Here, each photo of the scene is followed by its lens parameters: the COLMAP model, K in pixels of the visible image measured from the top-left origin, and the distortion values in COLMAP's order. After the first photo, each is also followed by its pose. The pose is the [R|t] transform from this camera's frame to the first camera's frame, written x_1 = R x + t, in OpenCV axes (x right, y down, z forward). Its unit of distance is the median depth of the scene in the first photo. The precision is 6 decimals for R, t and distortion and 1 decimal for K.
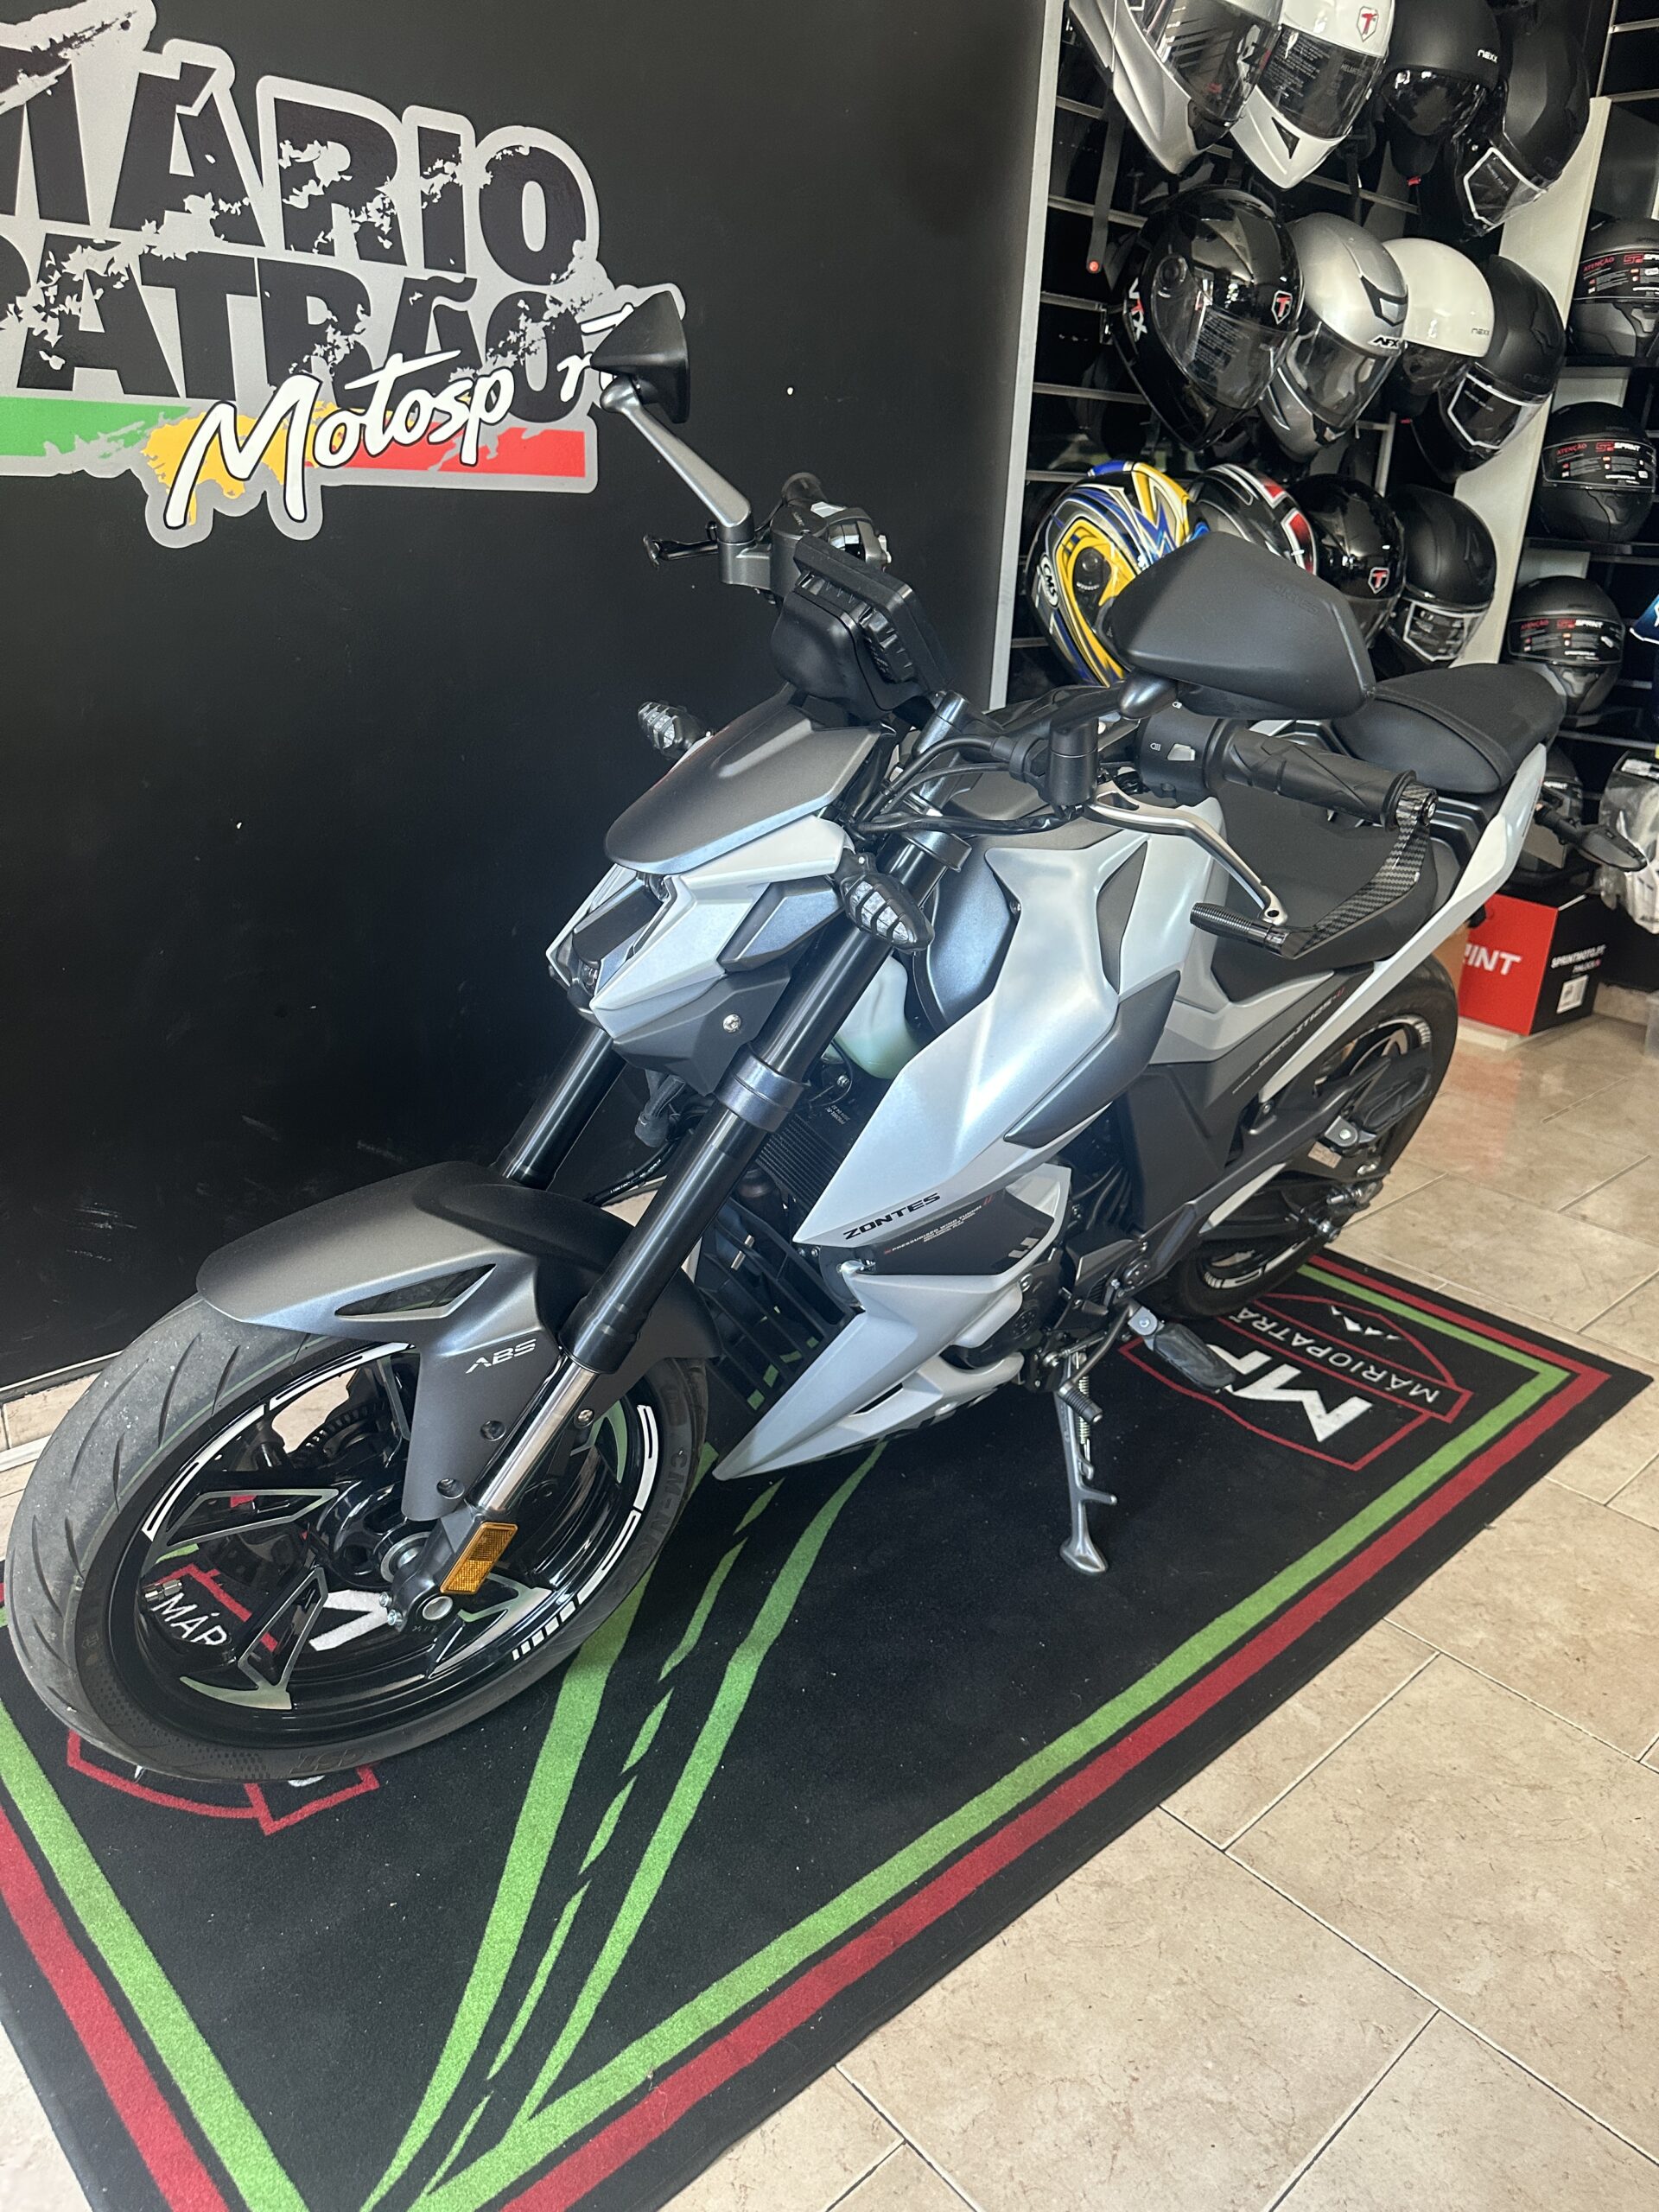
lens RADIAL K [[1595.5, 0, 804.4], [0, 1595.5, 1103.0], [0, 0, 1]] dist [0.004179, -0.019877]
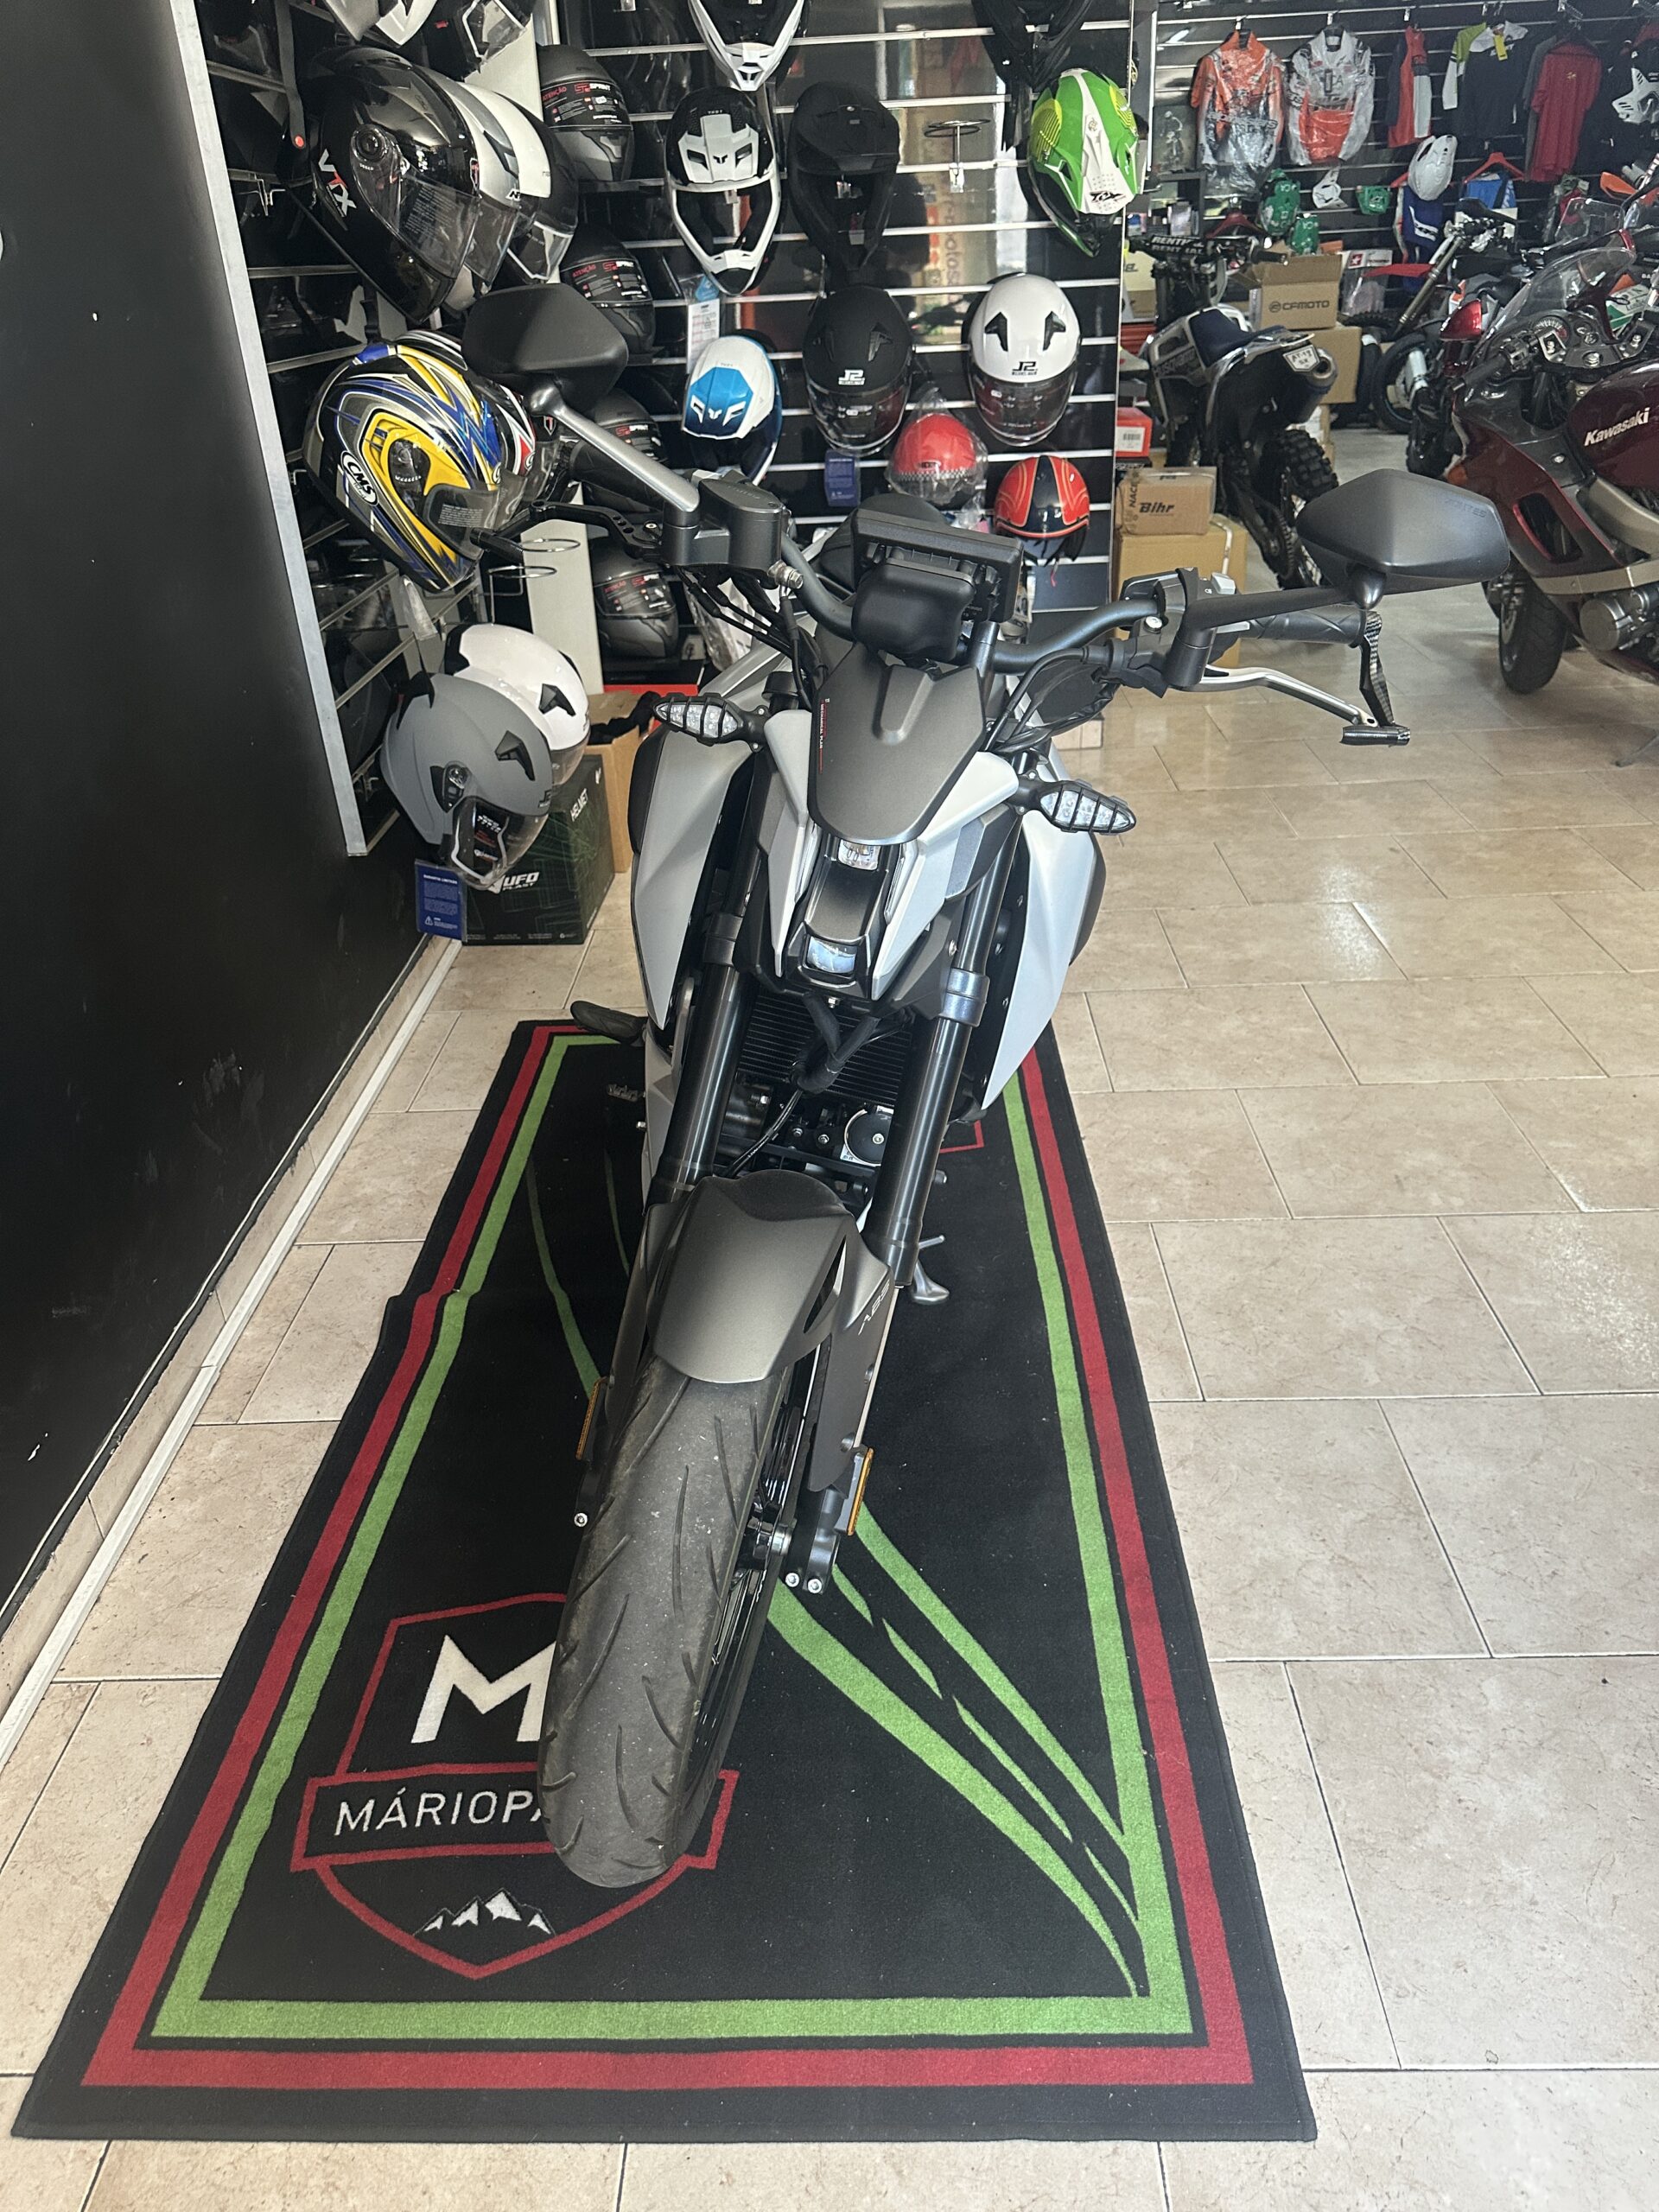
lens RADIAL K [[1590.1, 0, 837.8], [0, 1590.1, 1108.5], [0, 0, 1]] dist [-0.002121, -0.002973]
pose [[0.686660, -0.411007, 0.599643, -0.533562], [0.335129, 0.910931, 0.240609, -0.156477], [-0.645126, 0.035741, 0.763240, 0.117873]]
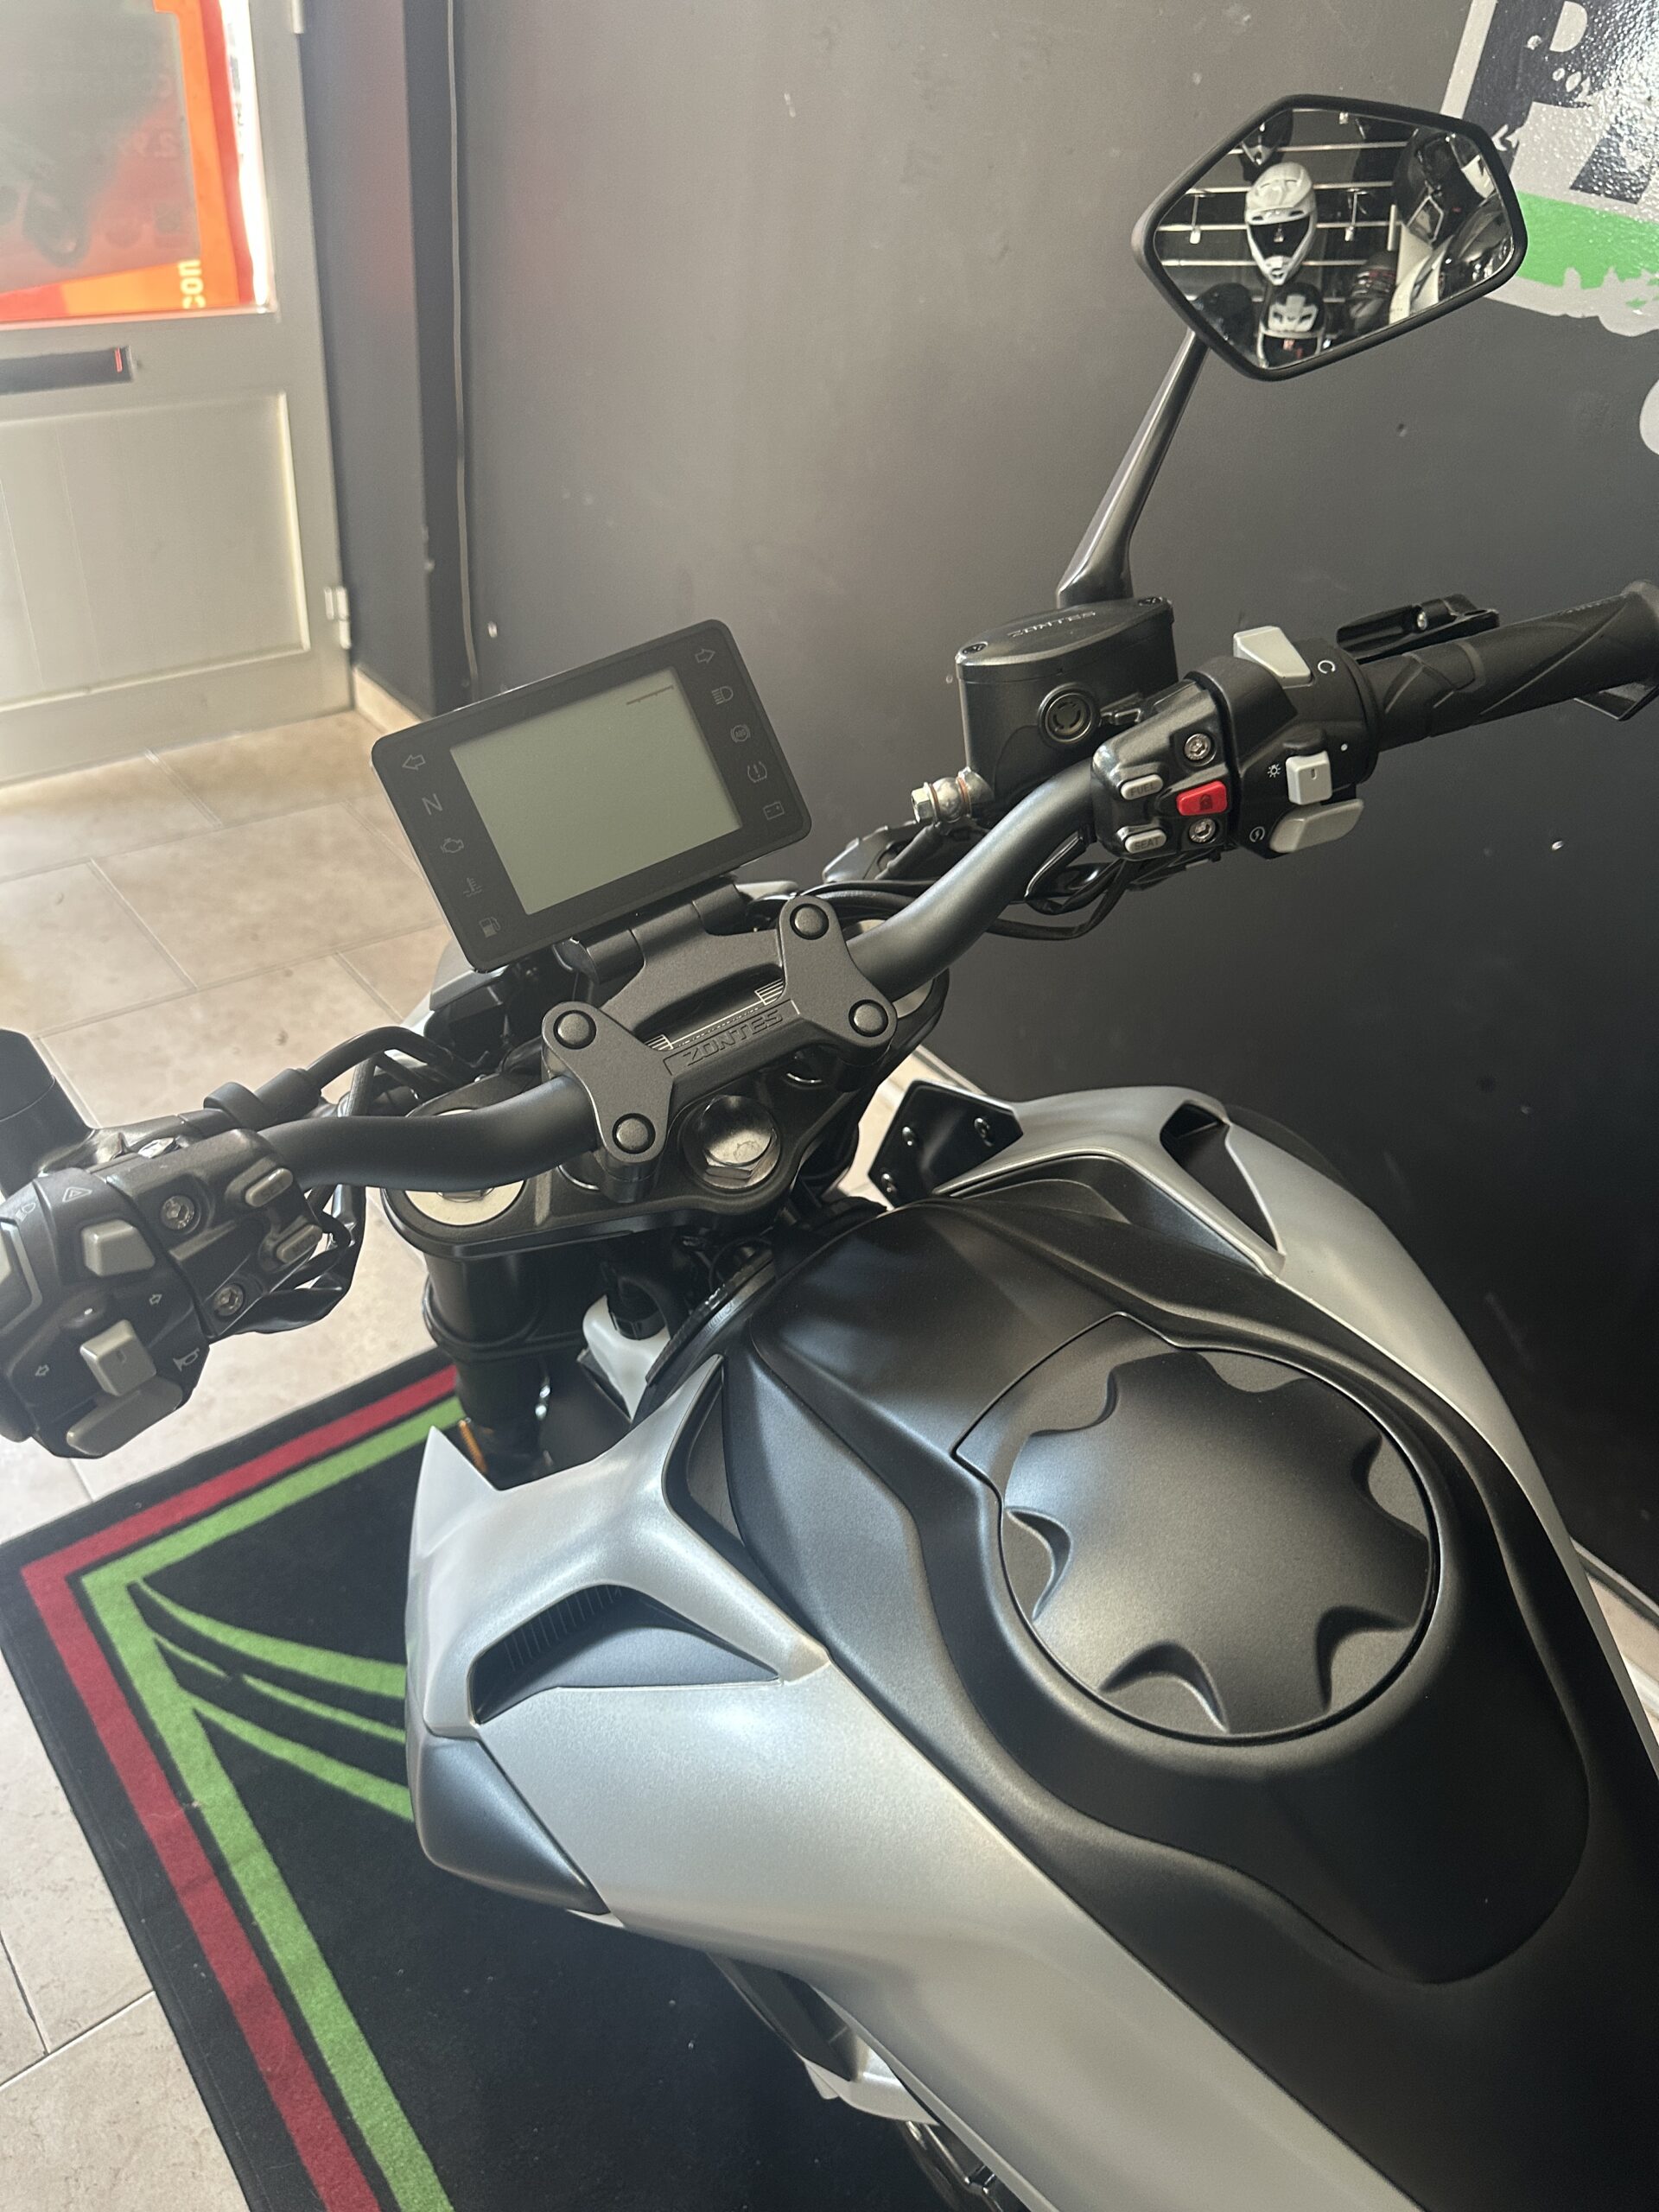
lens RADIAL K [[1607.9, 0, 816.5], [0, 1607.9, 1086.1], [0, 0, 1]] dist [0.045248, -0.055678]
pose [[-0.061396, 0.565176, -0.822683, 0.337556], [-0.456706, 0.716983, 0.526645, -0.343591], [0.887497, 0.408058, 0.214099, 0.619919]]
